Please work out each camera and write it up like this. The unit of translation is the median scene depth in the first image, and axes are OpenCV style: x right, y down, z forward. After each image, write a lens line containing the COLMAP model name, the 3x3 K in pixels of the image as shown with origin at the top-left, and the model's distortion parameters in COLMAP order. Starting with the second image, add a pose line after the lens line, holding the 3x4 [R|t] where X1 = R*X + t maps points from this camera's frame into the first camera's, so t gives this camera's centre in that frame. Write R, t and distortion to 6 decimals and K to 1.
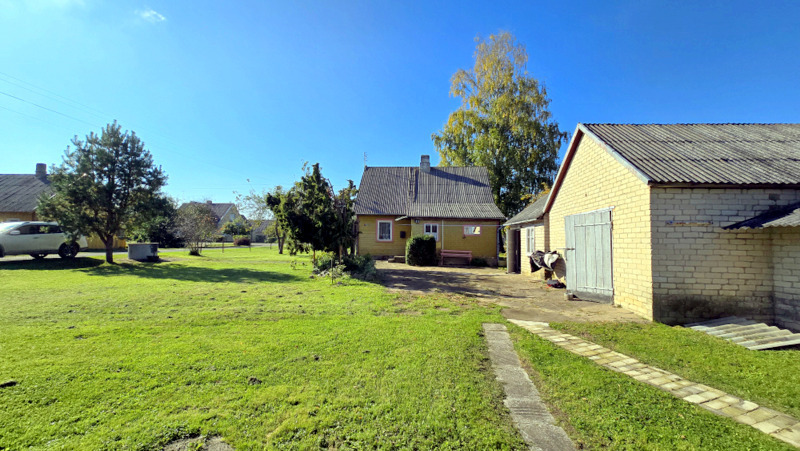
lens RADIAL K [[347.7, 0, 393.8], [0, 347.7, 221.0], [0, 0, 1]] dist [-0.002017, -0.001347]
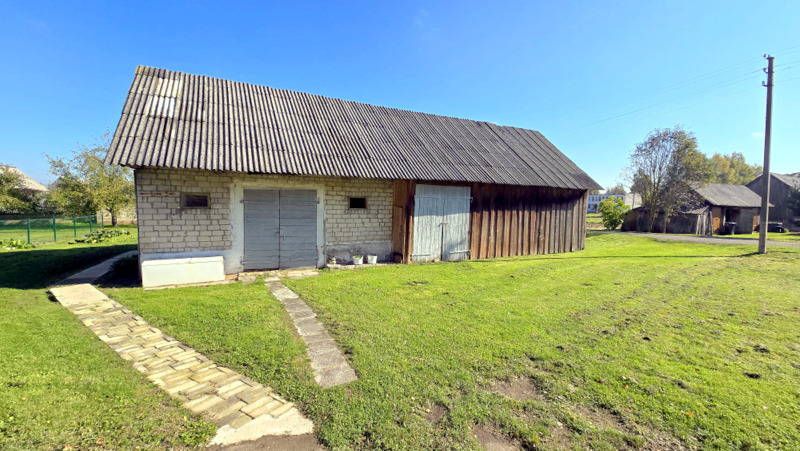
lens RADIAL K [[324.8, 0, 398.5], [0, 324.8, 224.8], [0, 0, 1]] dist [-0.003748, -0.000727]
pose [[-0.845828, 0.008909, -0.533381, 0.660970], [0.005788, 0.999955, 0.007525, 0.067571], [0.533424, 0.003278, -0.845841, 2.057376]]
